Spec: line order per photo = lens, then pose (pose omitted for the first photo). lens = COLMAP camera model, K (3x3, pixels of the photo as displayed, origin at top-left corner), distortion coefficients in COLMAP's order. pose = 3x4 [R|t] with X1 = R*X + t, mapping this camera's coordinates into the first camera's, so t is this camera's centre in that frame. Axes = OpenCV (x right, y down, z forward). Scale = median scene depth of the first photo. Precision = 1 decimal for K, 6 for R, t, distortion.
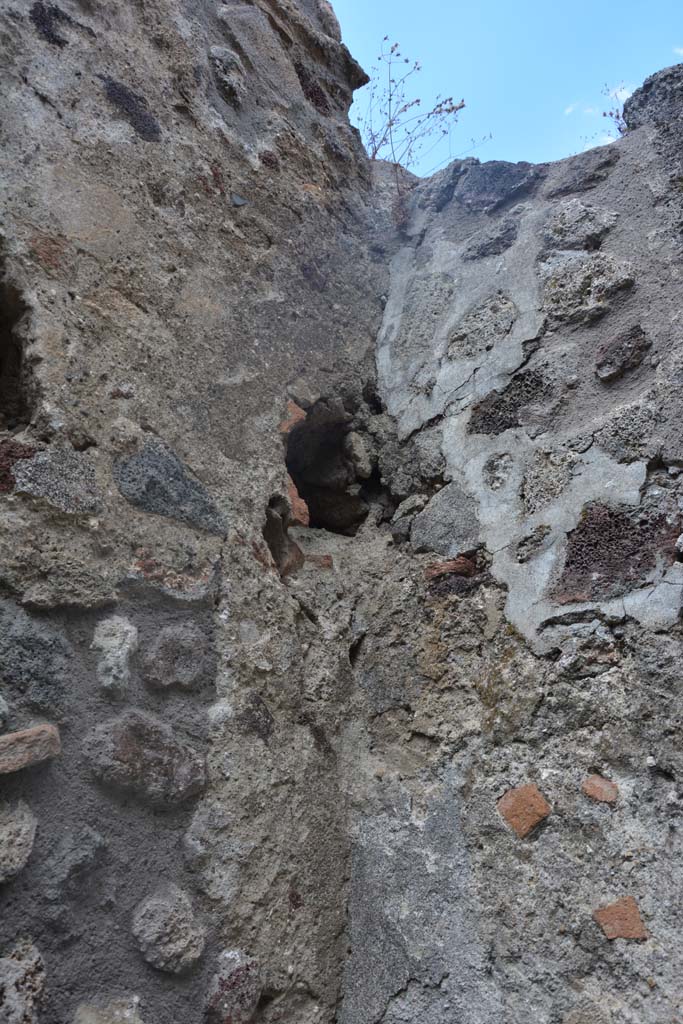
lens RADIAL K [[781.1, 0, 341.5], [0, 781.1, 512.0], [0, 0, 1]] dist [-0.172596, 0.116843]
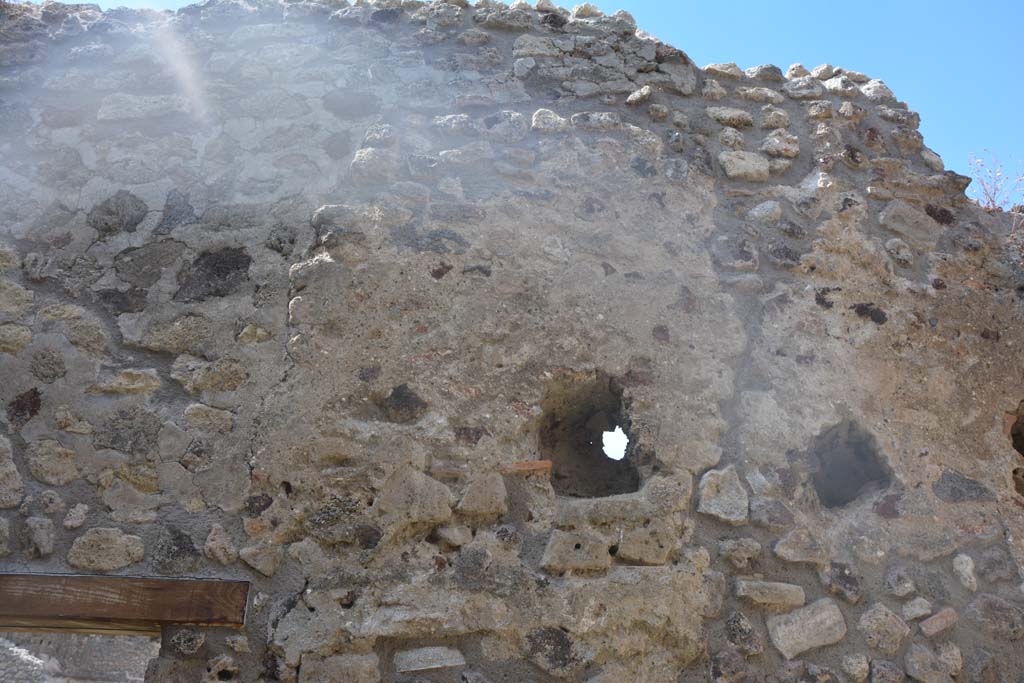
lens RADIAL K [[781.1, 0, 512.0], [0, 781.1, 341.5], [0, 0, 1]] dist [-0.172596, 0.116843]
pose [[0.718421, -0.346044, -0.603428, 0.237585], [0.290427, 0.937471, -0.191833, -0.342358], [0.632079, -0.037435, 0.773999, -1.224547]]
